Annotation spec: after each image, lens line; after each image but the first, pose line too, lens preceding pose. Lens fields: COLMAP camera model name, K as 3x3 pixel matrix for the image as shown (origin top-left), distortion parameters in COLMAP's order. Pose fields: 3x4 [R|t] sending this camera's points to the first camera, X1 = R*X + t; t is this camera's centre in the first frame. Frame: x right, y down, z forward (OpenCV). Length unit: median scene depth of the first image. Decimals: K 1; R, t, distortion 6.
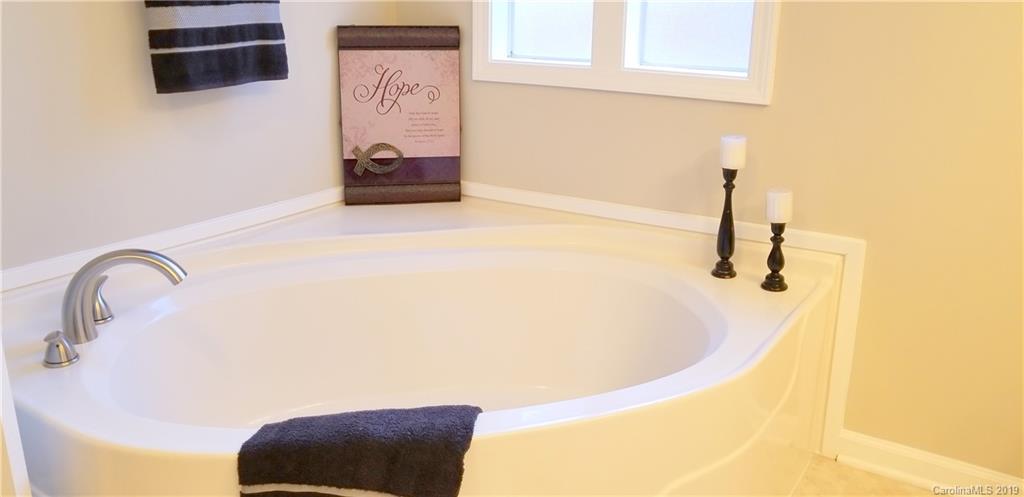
lens RADIAL K [[870.5, 0, 475.6], [0, 870.5, 244.1], [0, 0, 1]] dist [0.013479, 0.003289]
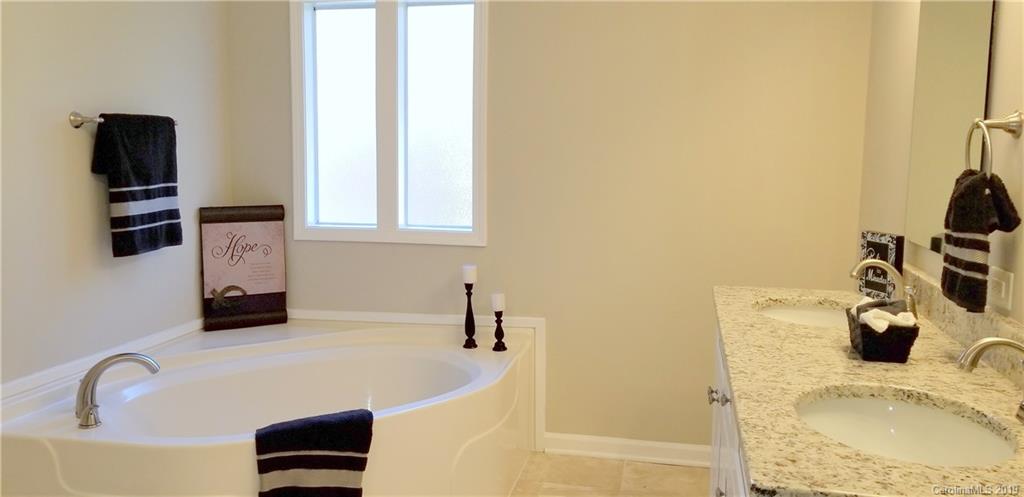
lens RADIAL K [[870.5, 0, 475.6], [0, 870.5, 244.1], [0, 0, 1]] dist [0.013479, 0.003289]
pose [[0.937802, -0.044839, 0.344264, -0.232461], [0.104288, 0.982211, -0.156161, 0.087475], [-0.331138, 0.182351, 0.925795, -0.501736]]
